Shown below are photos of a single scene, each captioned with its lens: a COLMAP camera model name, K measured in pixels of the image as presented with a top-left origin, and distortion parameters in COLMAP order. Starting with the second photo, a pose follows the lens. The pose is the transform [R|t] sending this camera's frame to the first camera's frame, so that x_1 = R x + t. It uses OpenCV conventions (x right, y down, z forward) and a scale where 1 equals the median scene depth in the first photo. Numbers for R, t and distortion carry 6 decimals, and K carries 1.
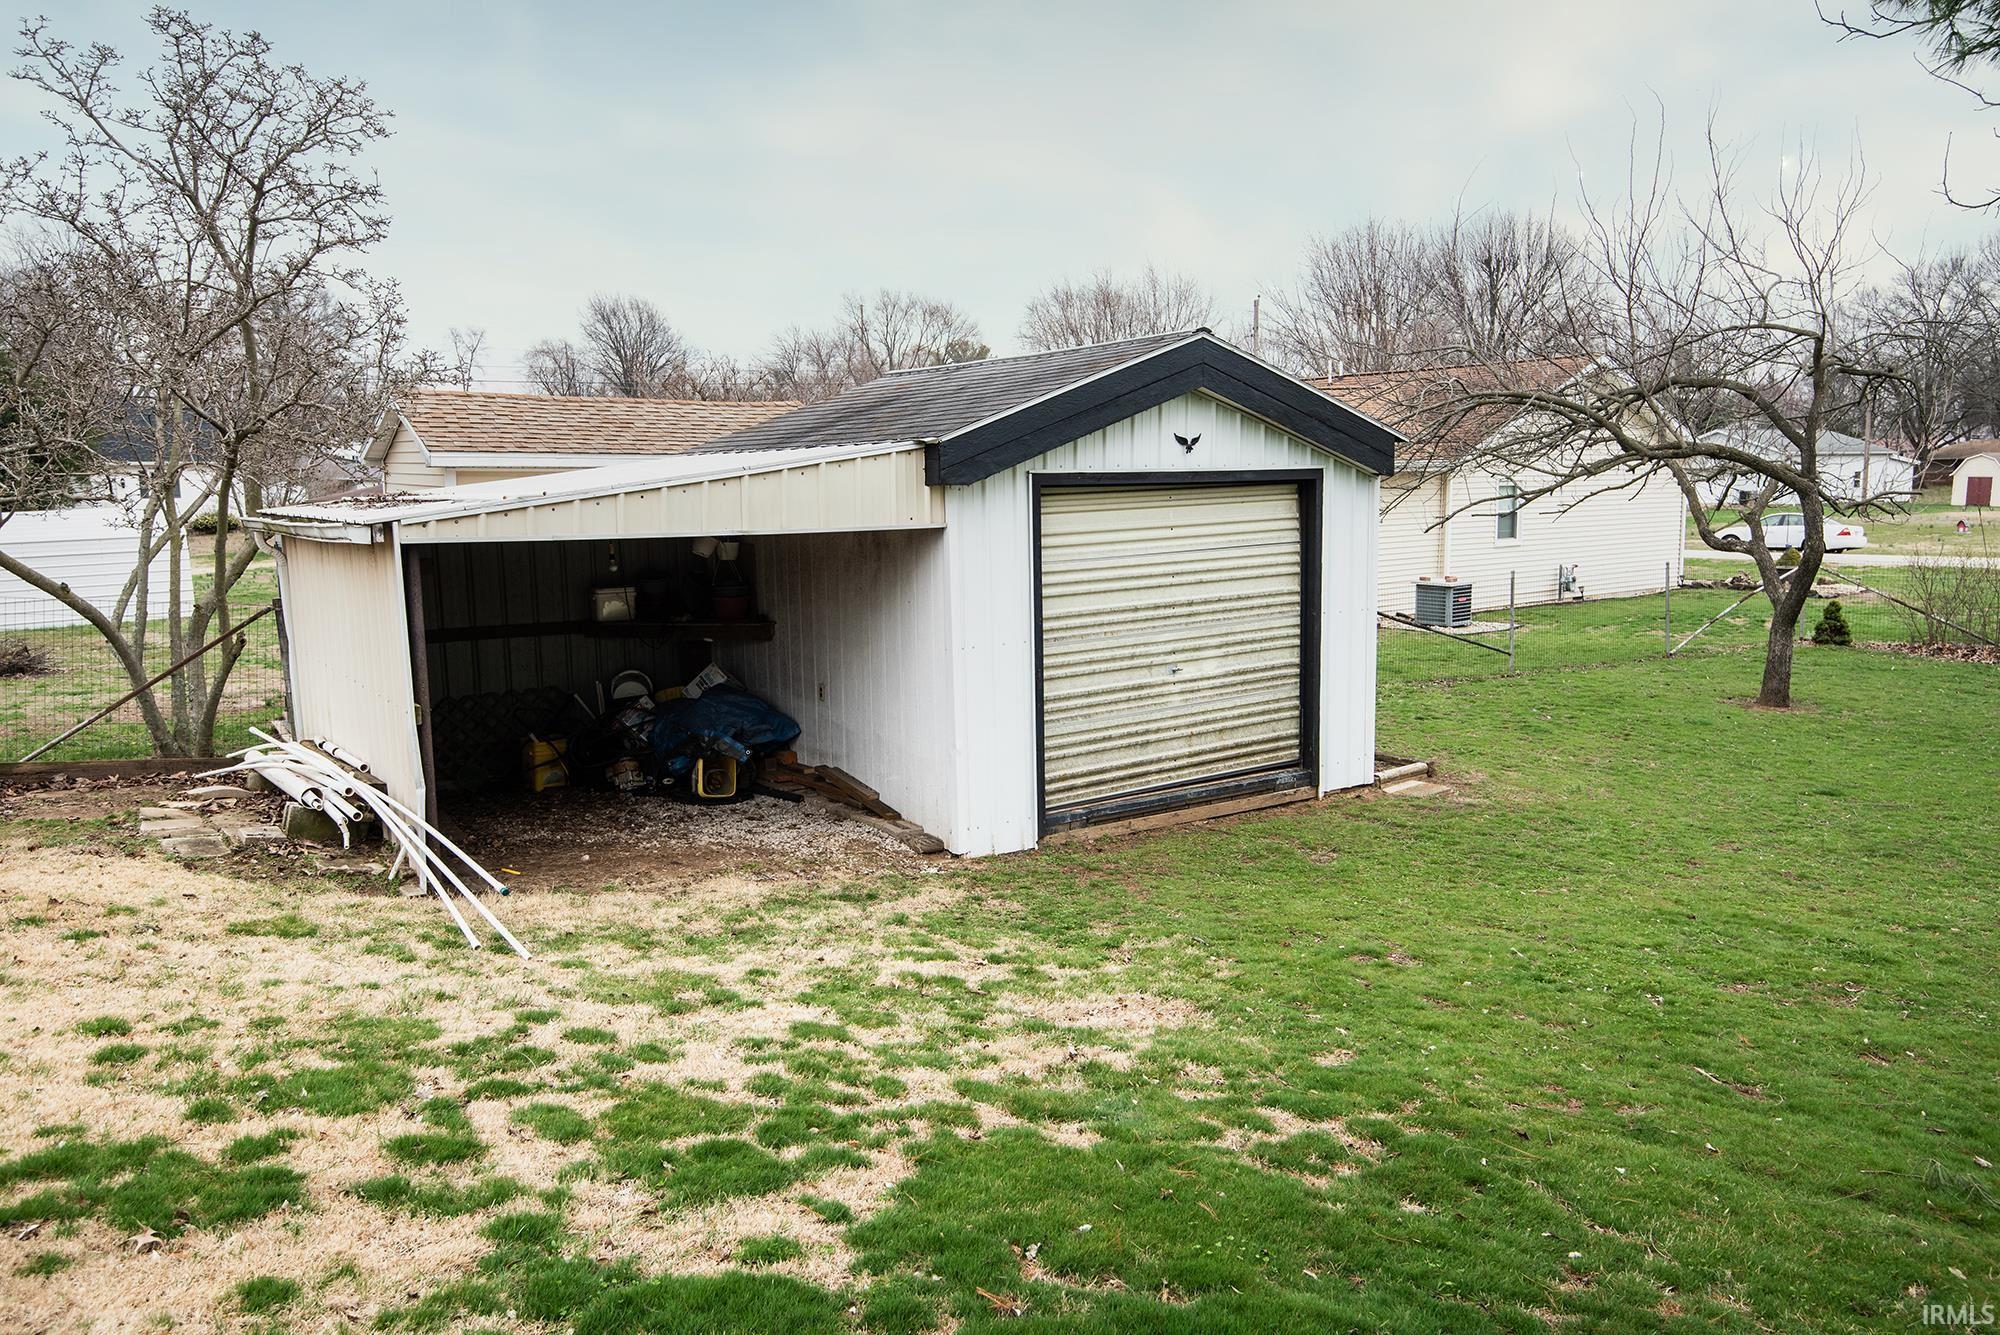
lens RADIAL K [[1405.5, 0, 1000.0], [0, 1405.5, 667.5], [0, 0, 1]] dist [0.006227, 0.001948]
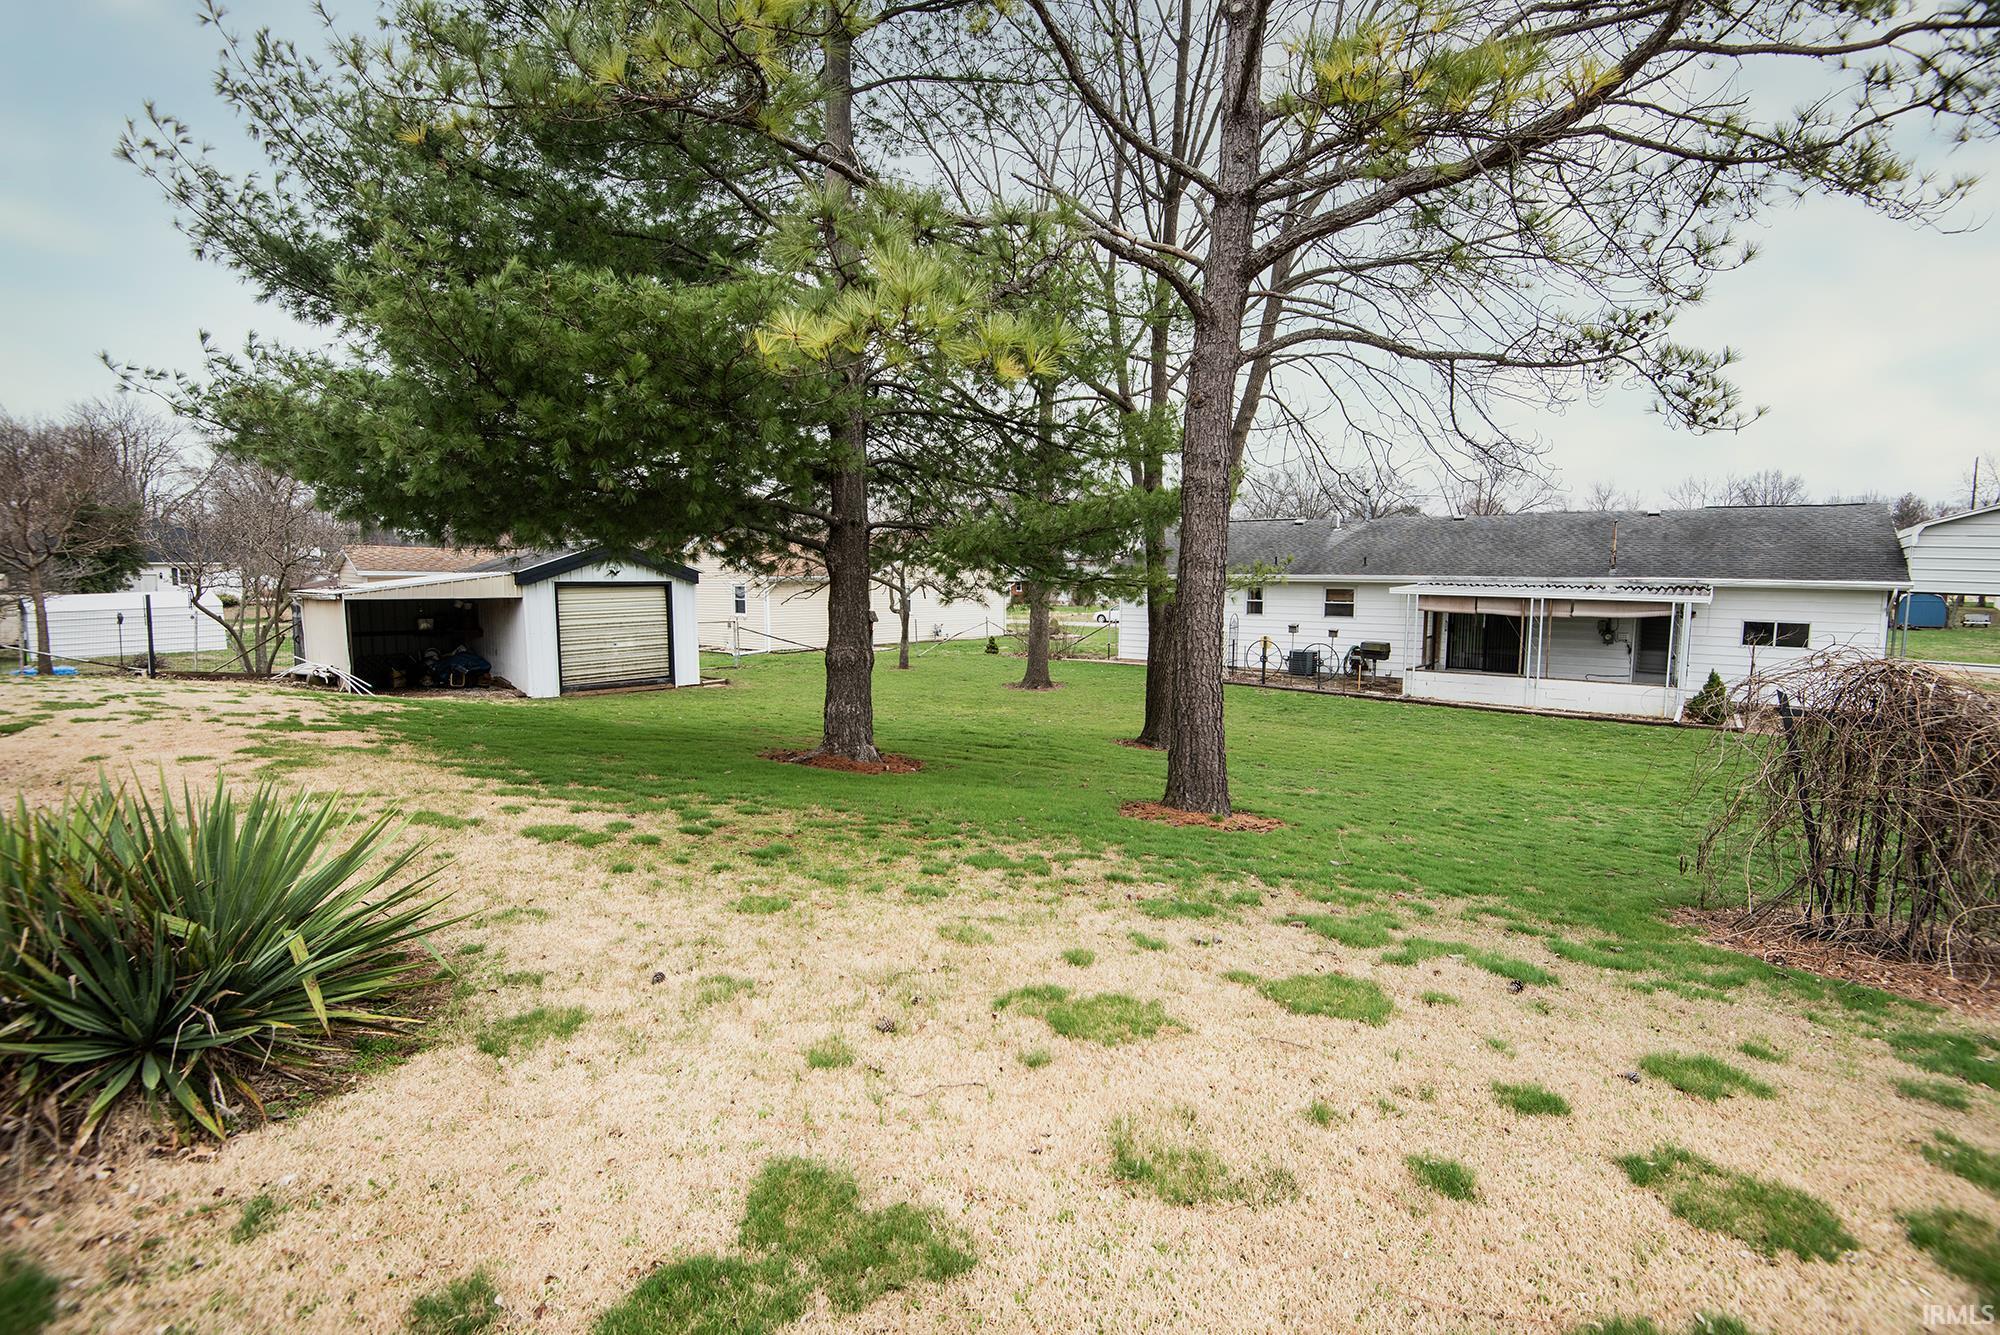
lens RADIAL K [[905.4, 0, 1000.0], [0, 905.4, 667.5], [0, 0, 1]] dist [-0.040618, -0.001011]
pose [[0.972821, -0.004911, 0.231507, 0.495619], [0.013279, 0.999313, -0.034603, 0.134949], [-0.231178, 0.036737, 0.972218, -1.151430]]
